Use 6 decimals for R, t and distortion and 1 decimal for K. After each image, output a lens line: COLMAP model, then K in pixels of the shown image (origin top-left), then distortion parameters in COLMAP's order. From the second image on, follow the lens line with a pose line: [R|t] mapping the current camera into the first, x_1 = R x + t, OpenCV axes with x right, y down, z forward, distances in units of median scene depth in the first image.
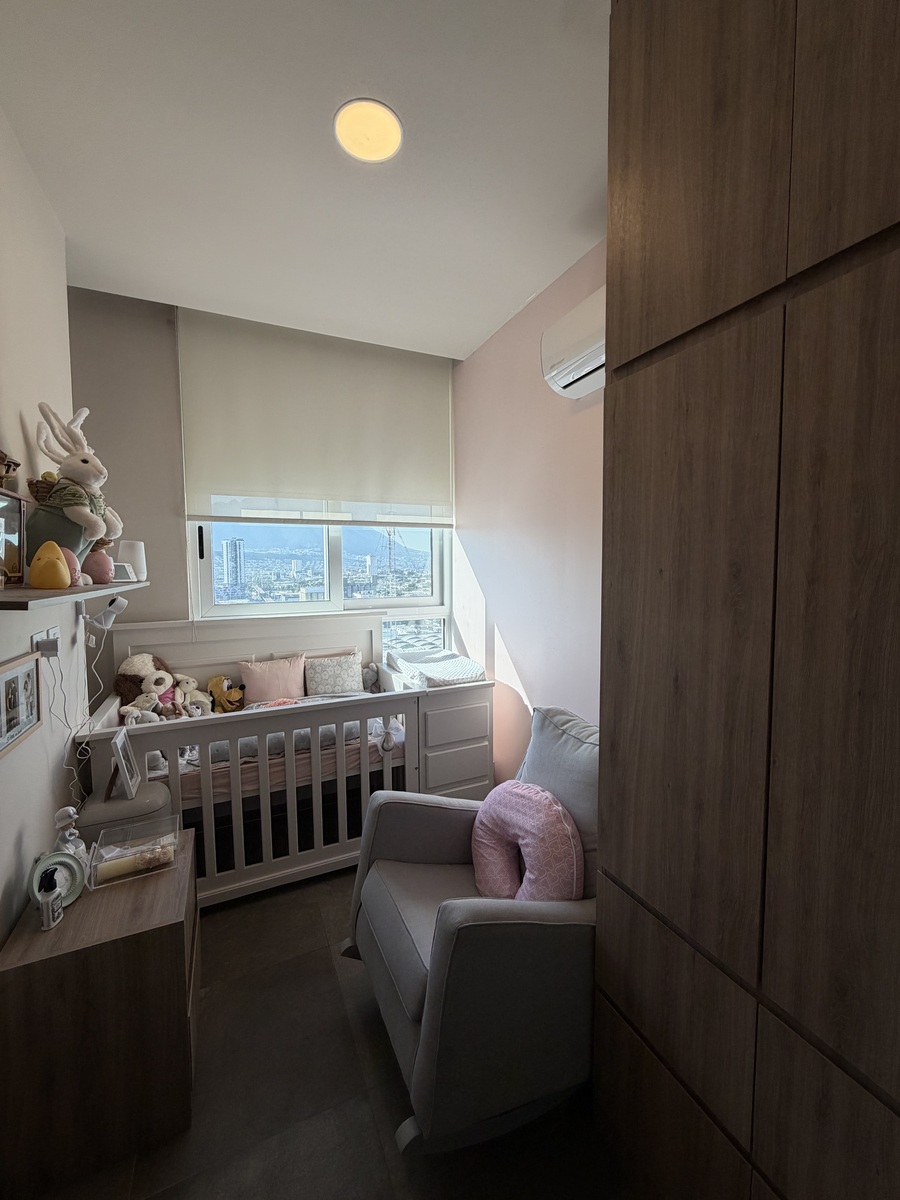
lens RADIAL K [[477.3, 0, 445.9], [0, 477.3, 597.5], [0, 0, 1]] dist [-0.000664, 0.000007]
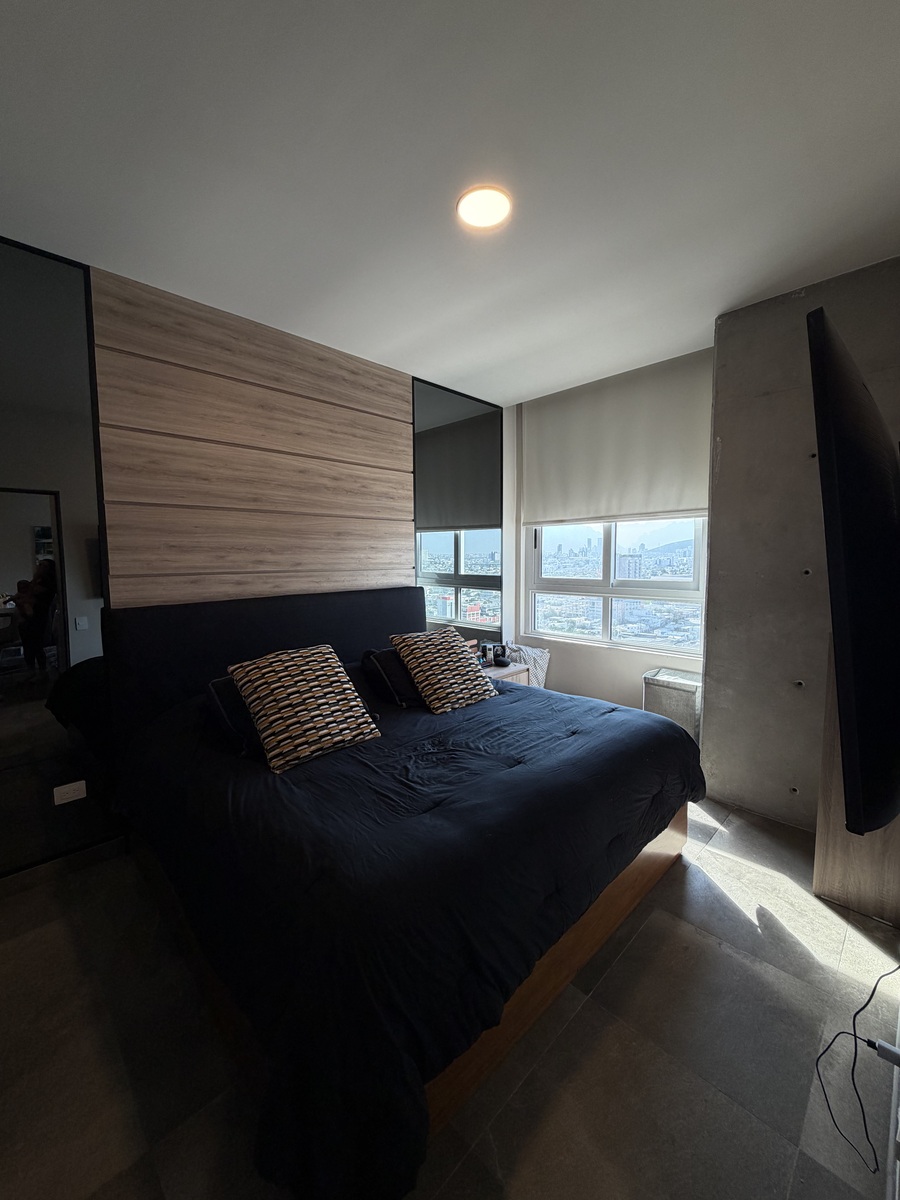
lens RADIAL K [[477.3, 0, 445.9], [0, 477.3, 597.5], [0, 0, 1]] dist [-0.000664, 0.000007]
pose [[0.333083, 0.086812, -0.938893, 0.976581], [-0.060832, 0.995657, 0.070480, -0.010796], [0.940933, 0.033639, 0.336917, 0.165712]]
